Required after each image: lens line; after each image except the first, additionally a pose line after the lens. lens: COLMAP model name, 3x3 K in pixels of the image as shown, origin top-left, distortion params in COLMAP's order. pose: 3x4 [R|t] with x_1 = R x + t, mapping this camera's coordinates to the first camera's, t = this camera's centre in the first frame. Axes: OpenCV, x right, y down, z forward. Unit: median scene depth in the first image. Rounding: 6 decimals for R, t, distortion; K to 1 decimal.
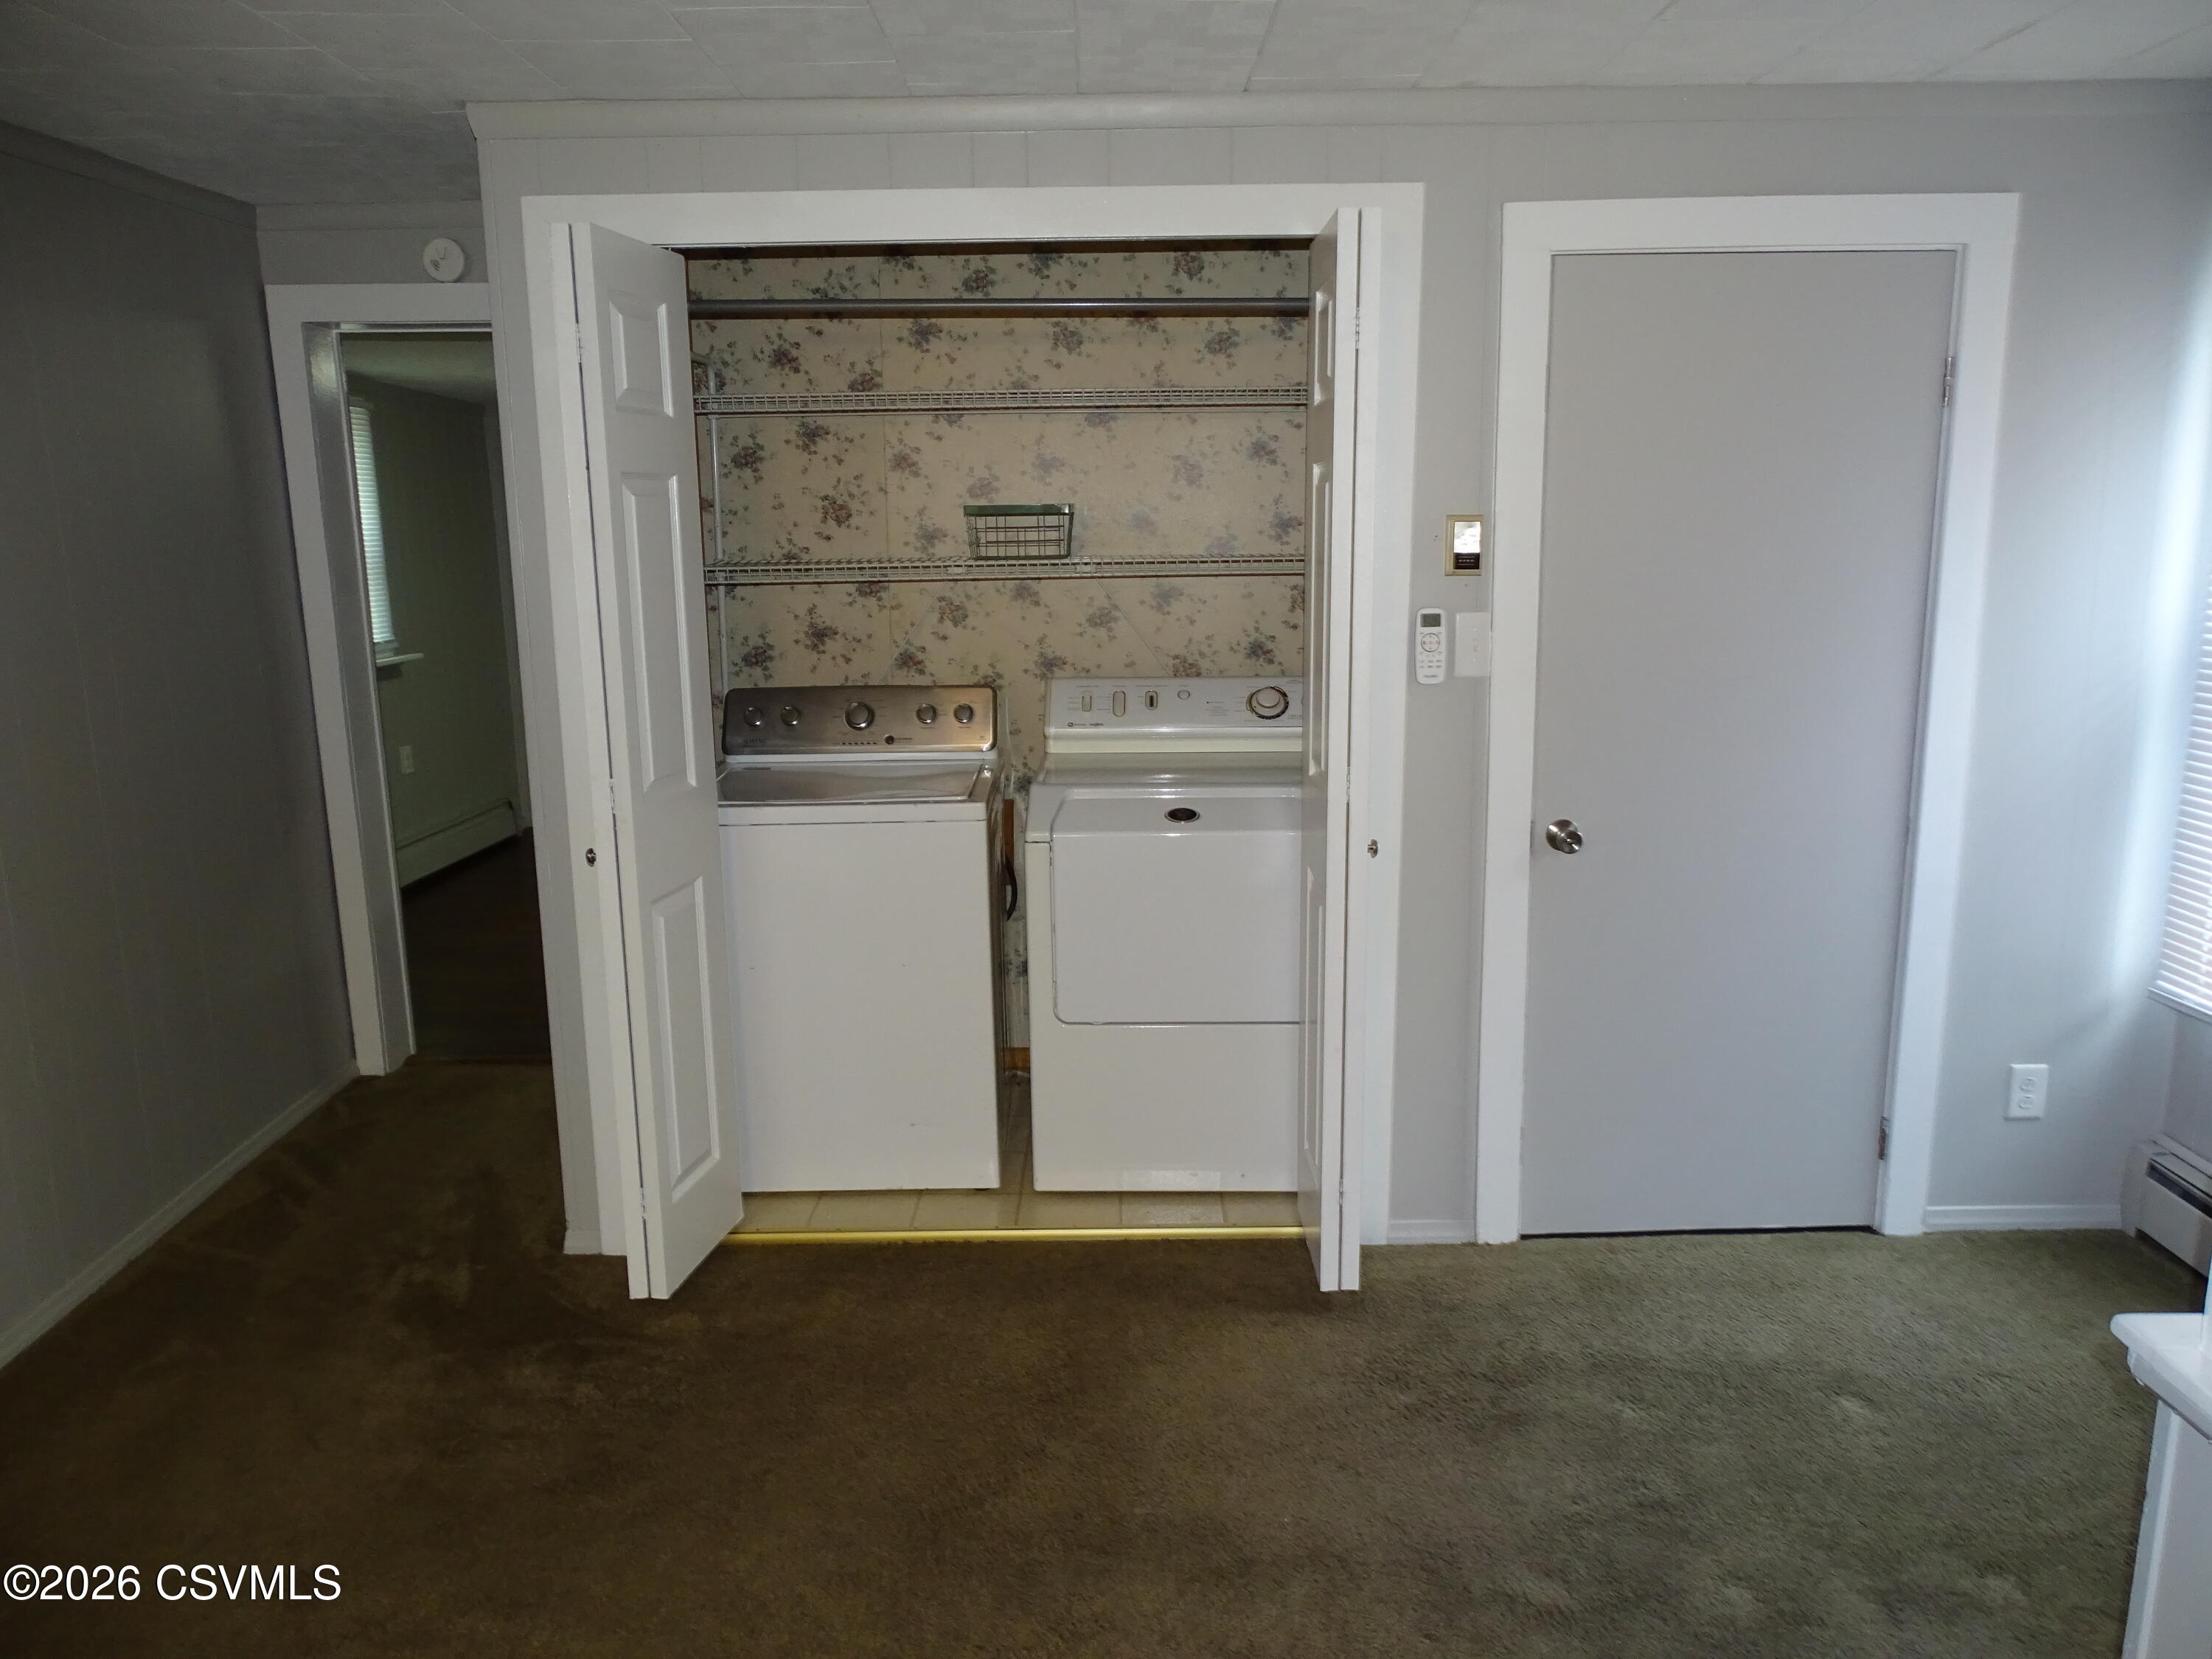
lens RADIAL K [[1568.9, 0, 1091.2], [0, 1568.9, 817.7], [0, 0, 1]] dist [0.014362, -0.005596]
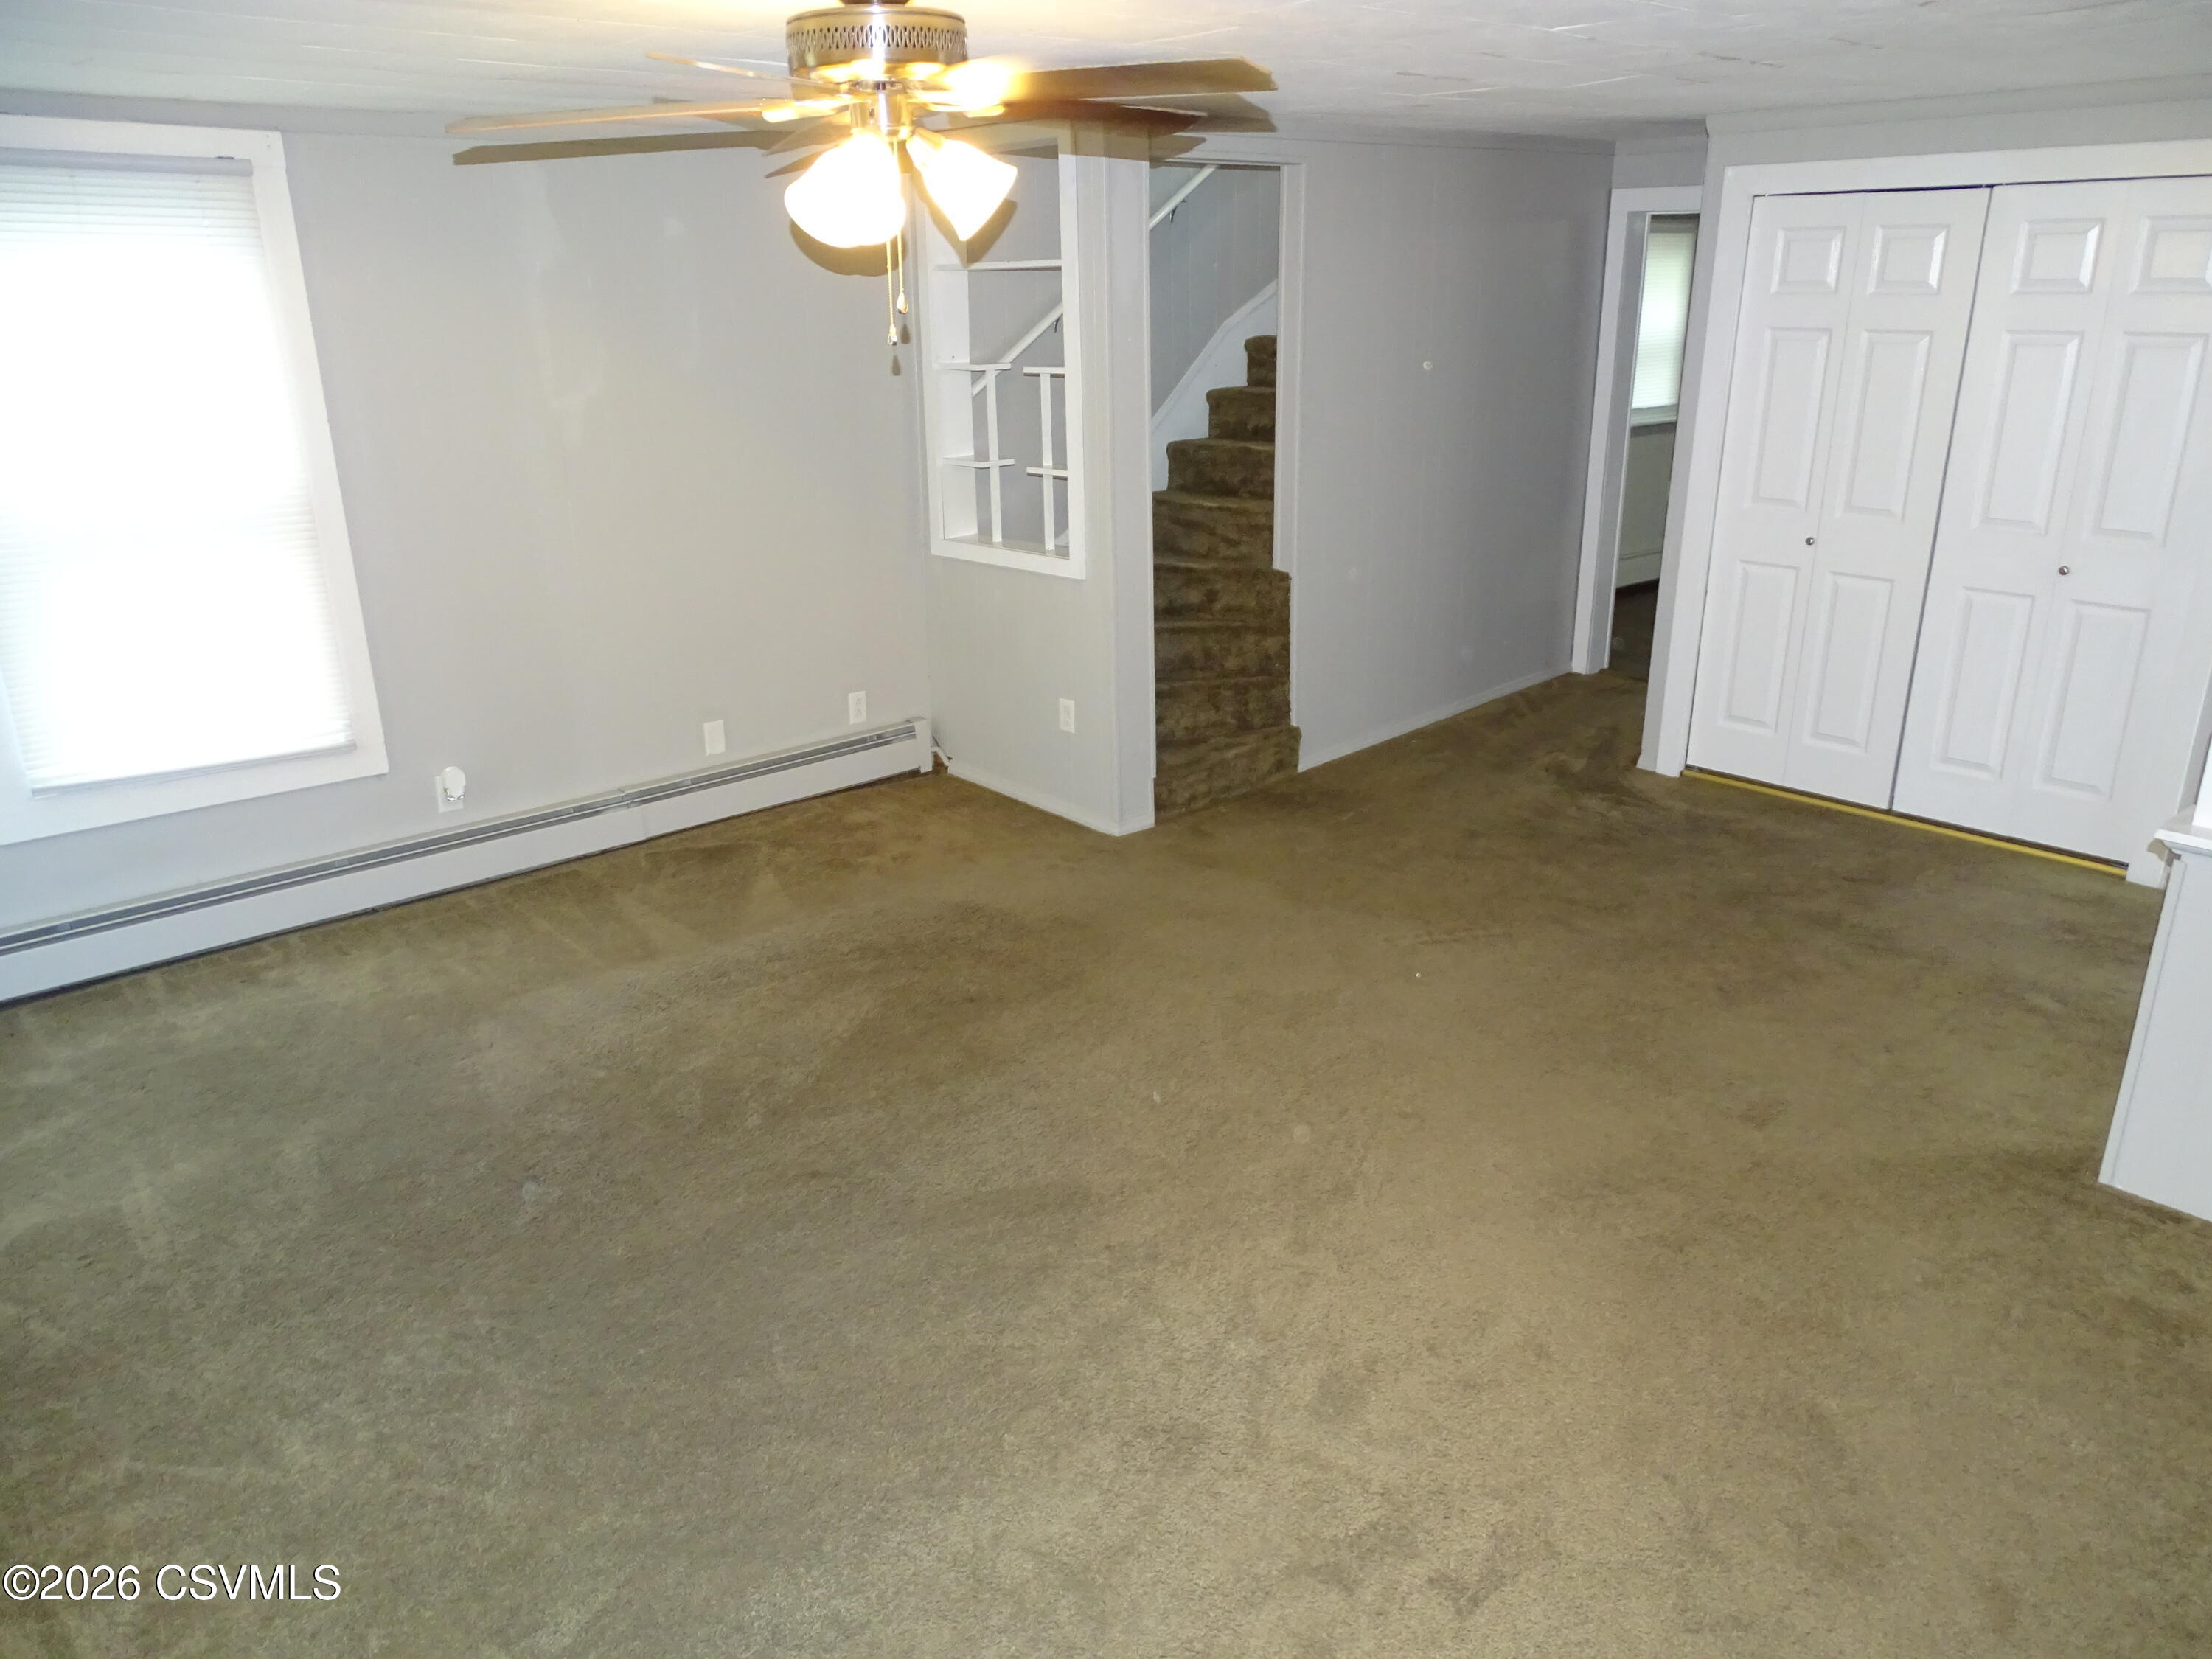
lens RADIAL K [[1568.9, 0, 1118.4], [0, 1568.9, 812.8], [0, 0, 1]] dist [0.014362, -0.005596]
pose [[0.688916, 0.241809, -0.683317, 0.530233], [-0.136283, 0.969112, 0.205546, 0.038422], [0.711914, -0.048480, 0.700592, -0.732798]]
